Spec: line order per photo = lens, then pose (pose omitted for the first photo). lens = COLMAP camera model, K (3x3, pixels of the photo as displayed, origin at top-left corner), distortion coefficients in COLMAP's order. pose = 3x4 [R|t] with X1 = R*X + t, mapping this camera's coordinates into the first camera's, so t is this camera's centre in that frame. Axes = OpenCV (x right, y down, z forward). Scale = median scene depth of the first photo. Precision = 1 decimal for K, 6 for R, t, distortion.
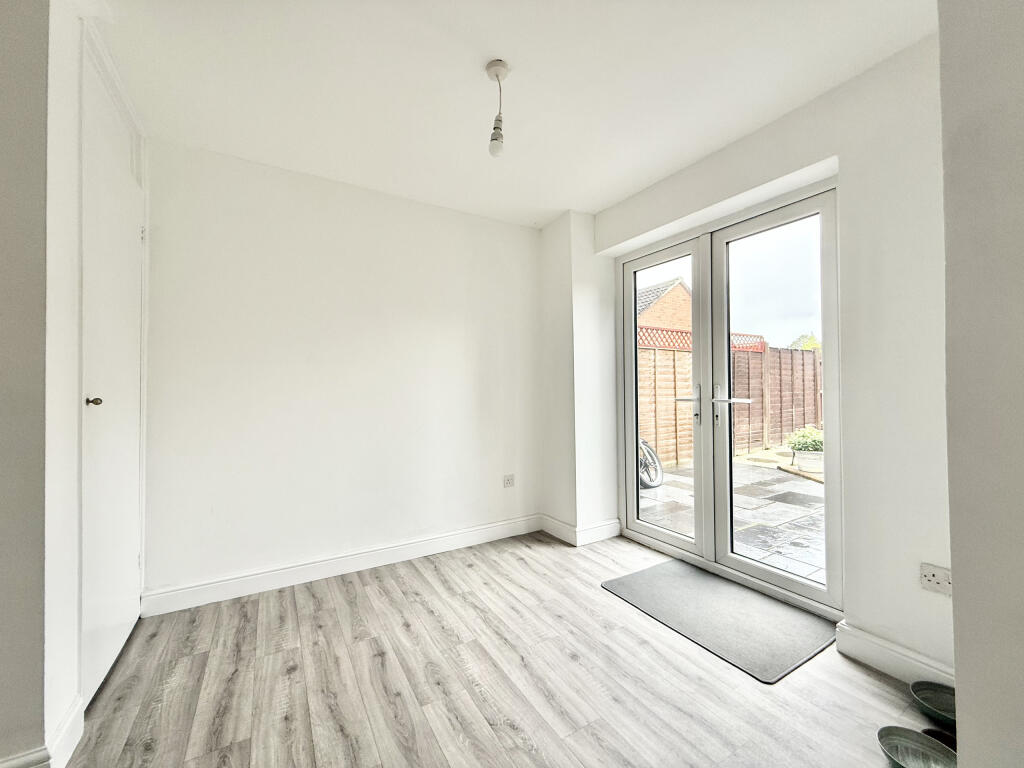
lens RADIAL K [[406.6, 0, 512.7], [0, 406.6, 385.5], [0, 0, 1]] dist [-0.002645, 0.000056]
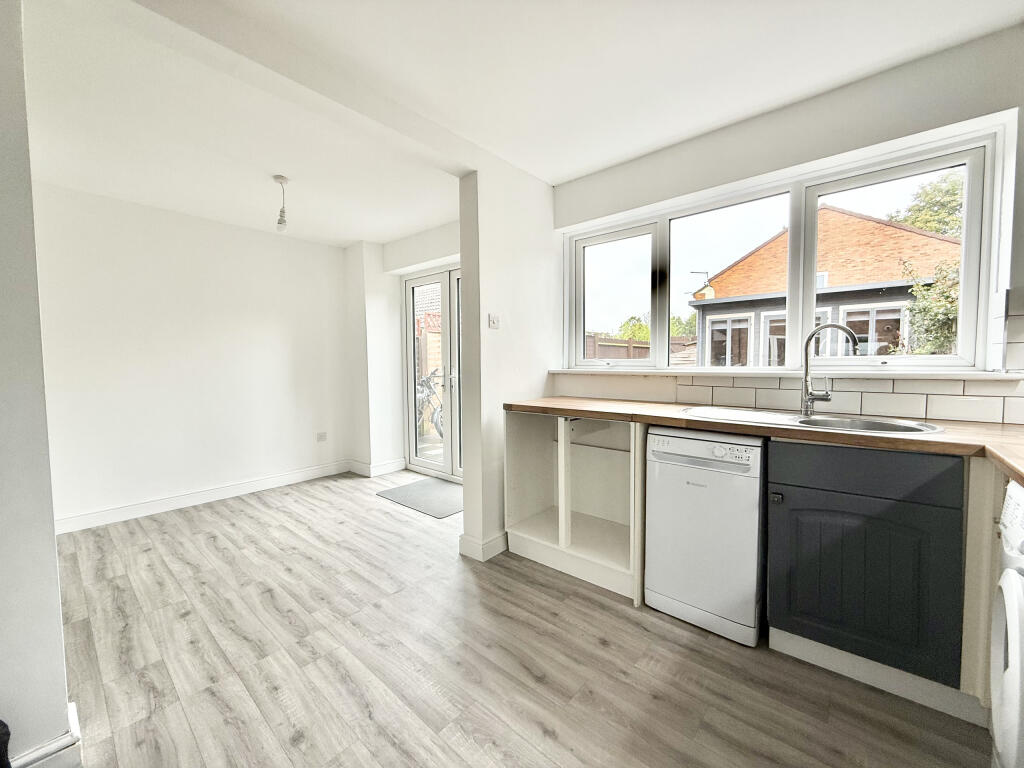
lens RADIAL K [[406.6, 0, 510.8], [0, 406.6, 384.4], [0, 0, 1]] dist [-0.002645, 0.000056]
pose [[0.948634, -0.017135, 0.315910, 0.211149], [-0.002889, 0.998021, 0.062809, -0.034947], [-0.316361, -0.060496, 0.946708, -0.613497]]
